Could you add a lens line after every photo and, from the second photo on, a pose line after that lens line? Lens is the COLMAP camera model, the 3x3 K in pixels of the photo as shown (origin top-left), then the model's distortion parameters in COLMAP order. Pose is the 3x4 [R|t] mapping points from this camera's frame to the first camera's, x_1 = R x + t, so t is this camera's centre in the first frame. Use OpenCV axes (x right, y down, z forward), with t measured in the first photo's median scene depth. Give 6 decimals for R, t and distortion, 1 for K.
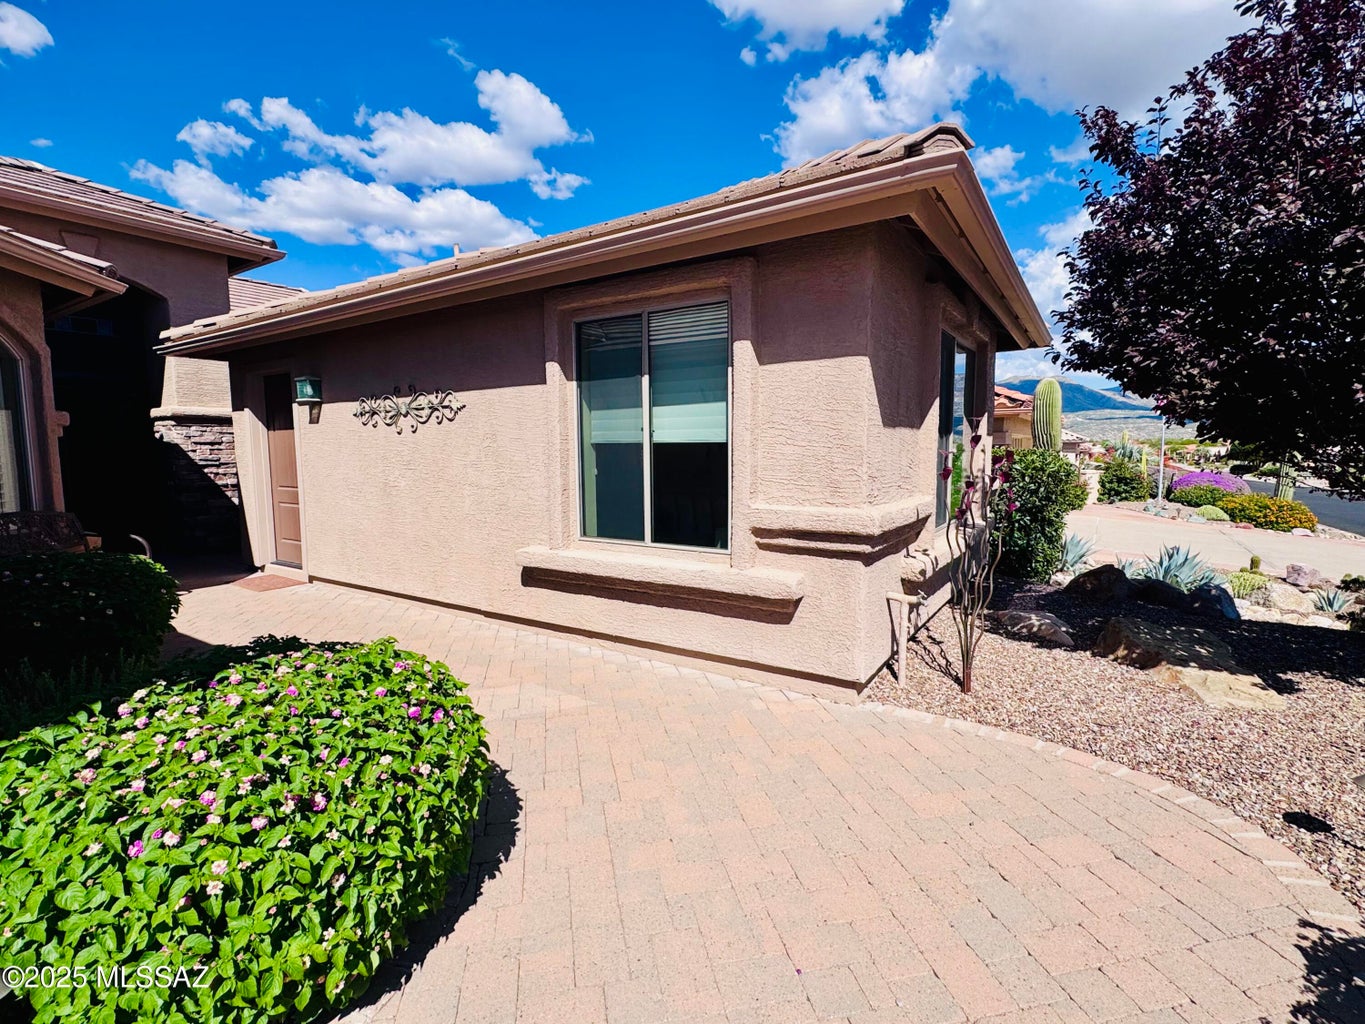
lens RADIAL K [[635.9, 0, 682.9], [0, 635.9, 512.7], [0, 0, 1]] dist [0.000541, 0.000047]
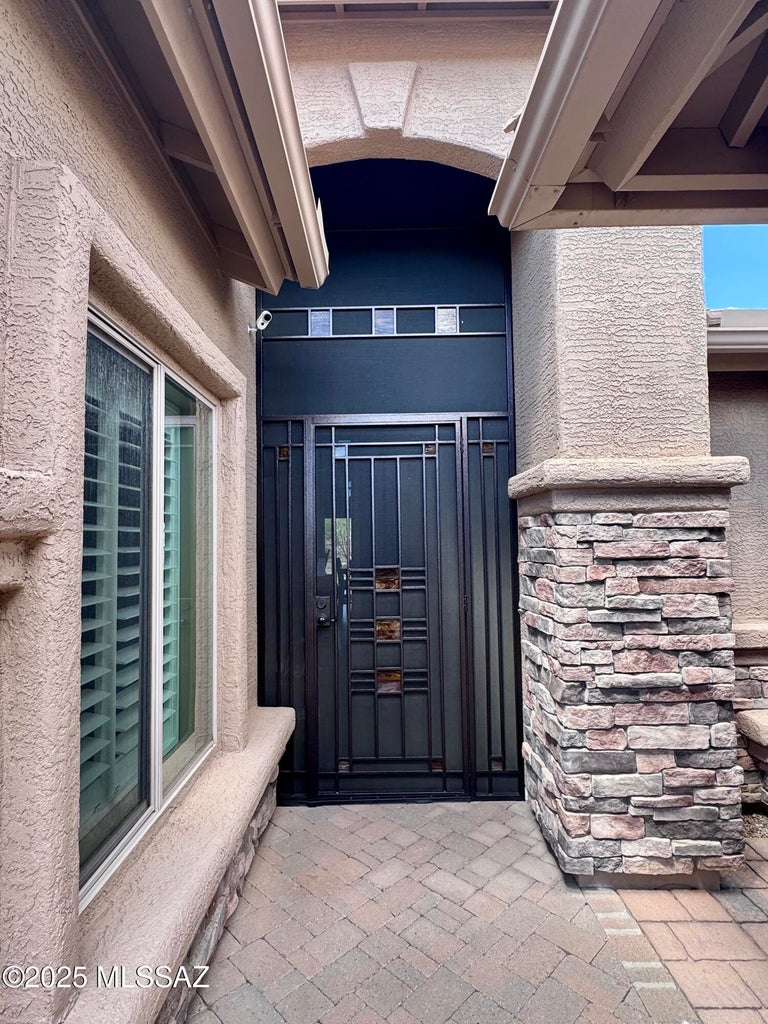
lens RADIAL K [[536.6, 0, 381.6], [0, 536.6, 512.7], [0, 0, 1]] dist [-0.000009, 0.000004]
pose [[0.548568, -0.043248, -0.834987, -0.574463], [-0.073999, 0.992231, -0.100008, -0.094997], [0.832825, 0.116649, 0.541106, 0.721720]]
